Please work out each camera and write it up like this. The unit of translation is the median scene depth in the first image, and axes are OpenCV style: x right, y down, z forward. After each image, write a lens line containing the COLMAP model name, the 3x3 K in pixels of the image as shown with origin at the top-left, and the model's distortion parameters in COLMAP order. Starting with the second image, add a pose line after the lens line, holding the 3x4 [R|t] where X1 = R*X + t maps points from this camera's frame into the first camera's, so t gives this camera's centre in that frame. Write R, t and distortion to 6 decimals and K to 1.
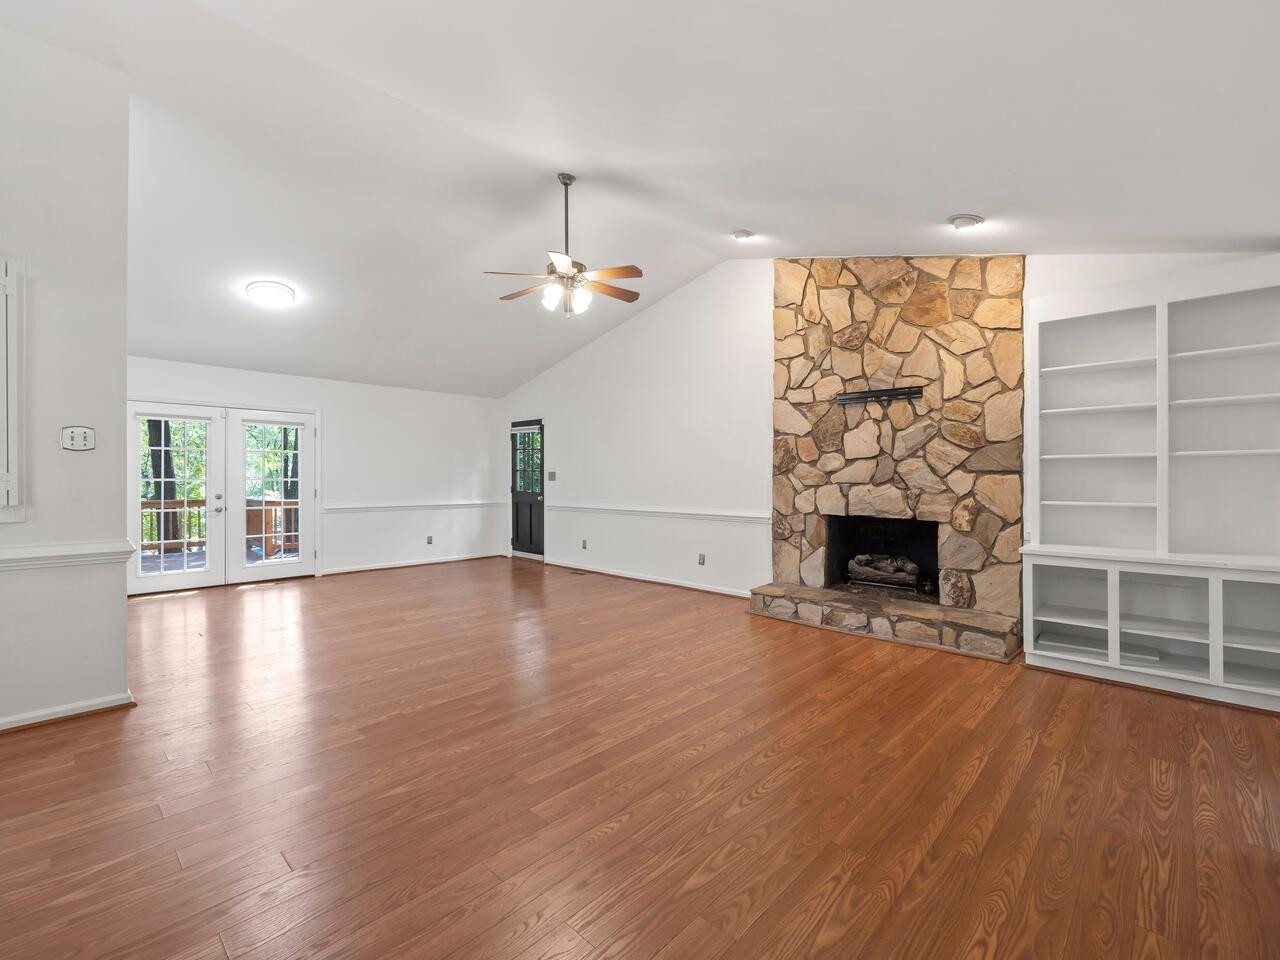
lens RADIAL K [[566.2, 0, 642.3], [0, 566.2, 477.3], [0, 0, 1]] dist [-0.001823, -0.000177]
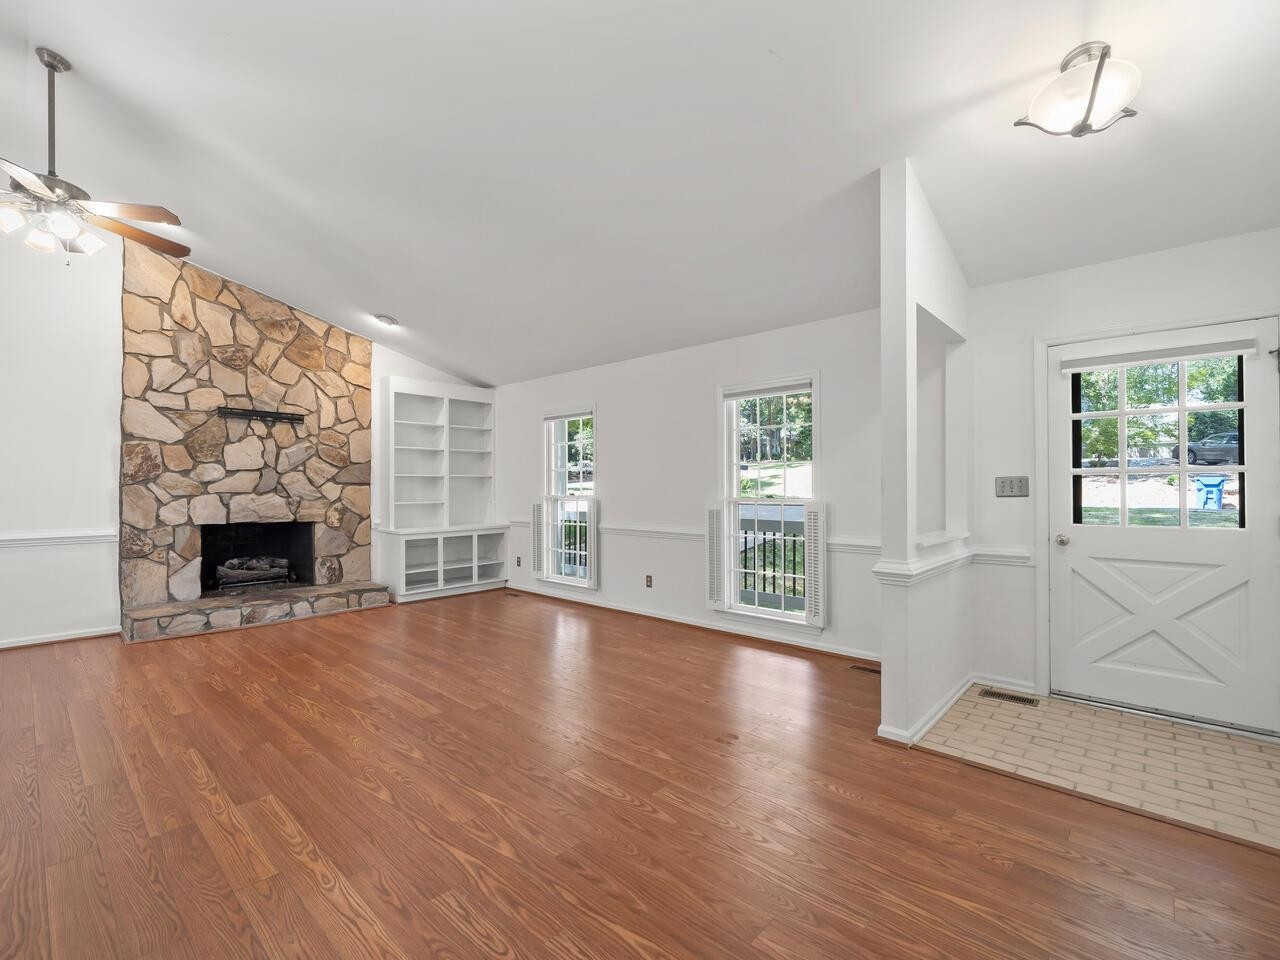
lens RADIAL K [[566.2, 0, 642.3], [0, 566.2, 484.4], [0, 0, 1]] dist [-0.001823, -0.000177]
pose [[-0.006559, 0.004821, 0.999967, -0.737671], [-0.002351, 0.999986, -0.004837, -0.002495], [-0.999976, -0.002383, -0.006548, 0.245391]]
